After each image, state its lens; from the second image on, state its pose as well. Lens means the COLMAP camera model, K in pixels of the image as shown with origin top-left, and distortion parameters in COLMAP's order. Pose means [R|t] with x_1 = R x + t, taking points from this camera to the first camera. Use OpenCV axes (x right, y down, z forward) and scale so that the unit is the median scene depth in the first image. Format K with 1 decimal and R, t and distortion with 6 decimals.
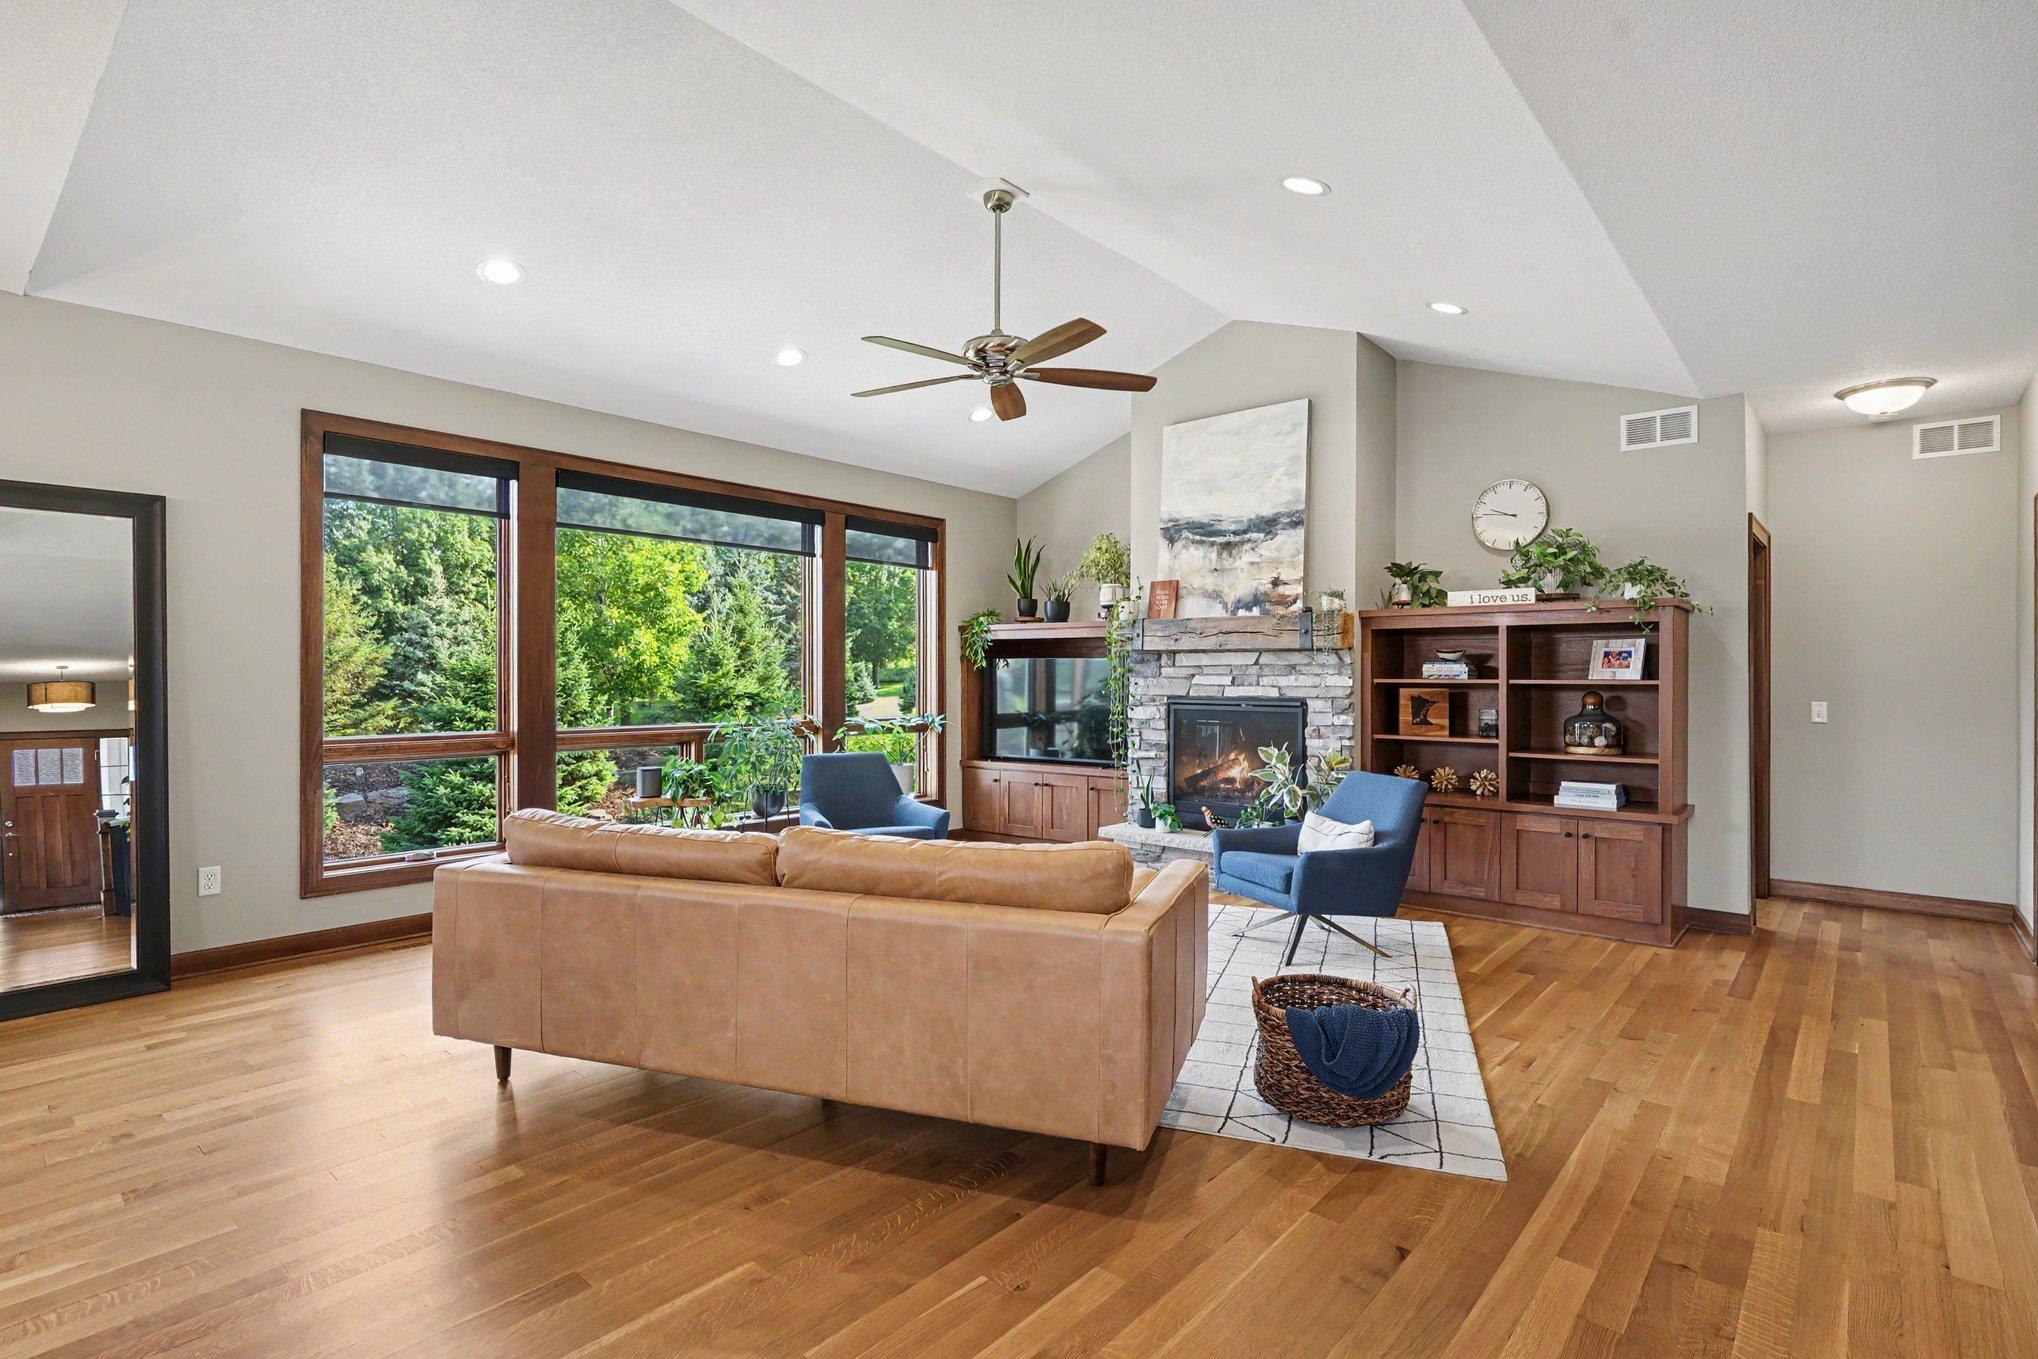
lens RADIAL K [[987.5, 0, 1010.4], [0, 987.5, 669.8], [0, 0, 1]] dist [-0.009665, 0.000044]
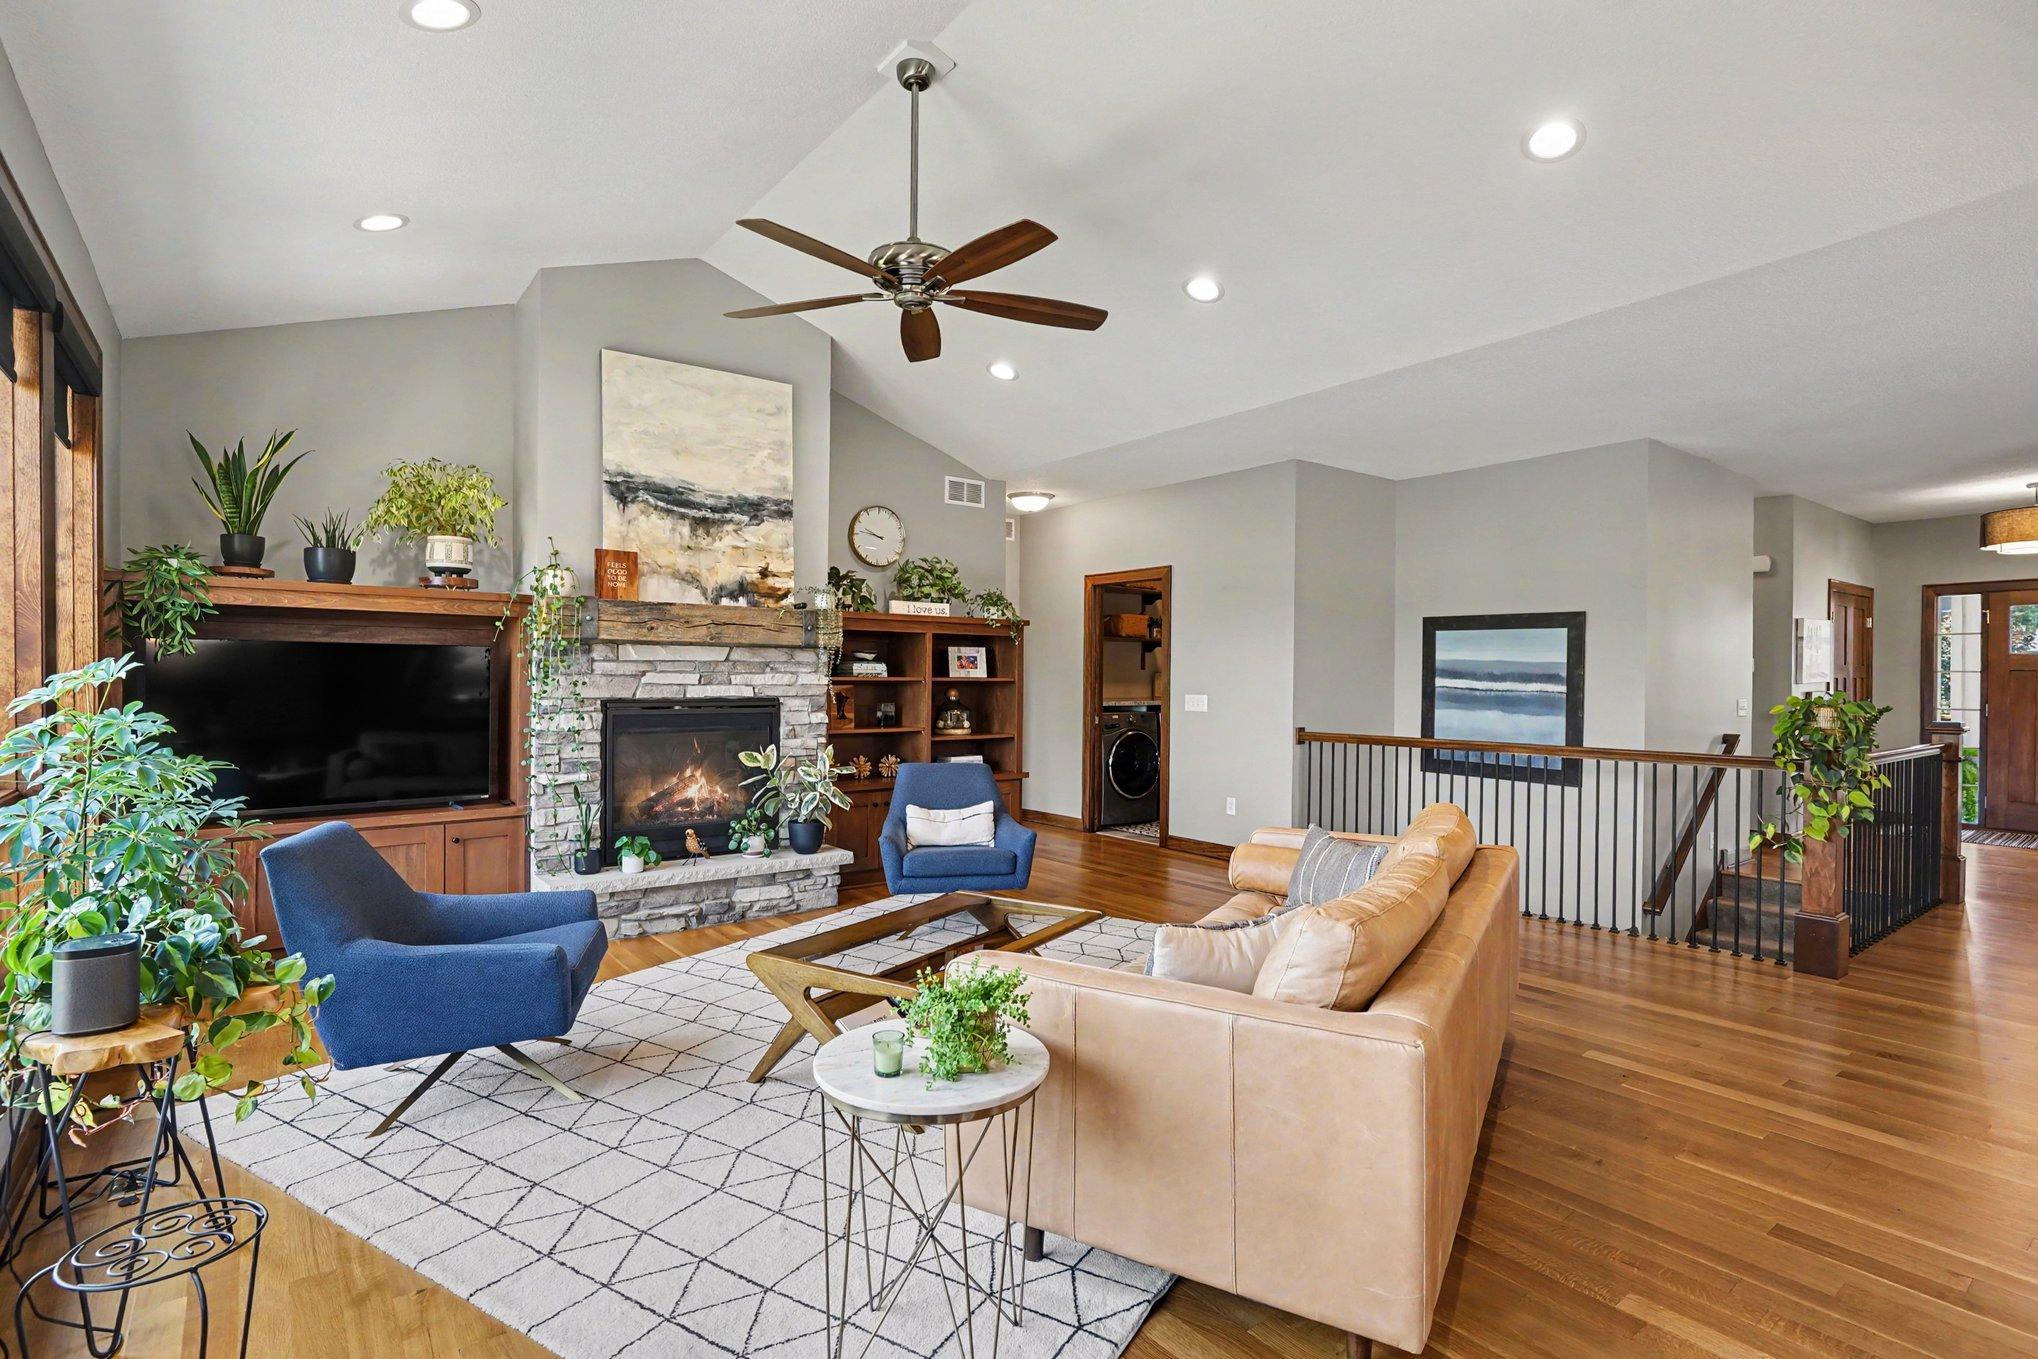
lens RADIAL K [[987.5, 0, 1030.5], [0, 987.5, 686.4], [0, 0, 1]] dist [-0.009665, 0.000044]
pose [[0.184757, -0.010693, 0.982726, -0.580137], [-0.008855, 0.999882, 0.012544, 0.004118], [-0.982744, -0.011020, 0.184641, 0.569480]]
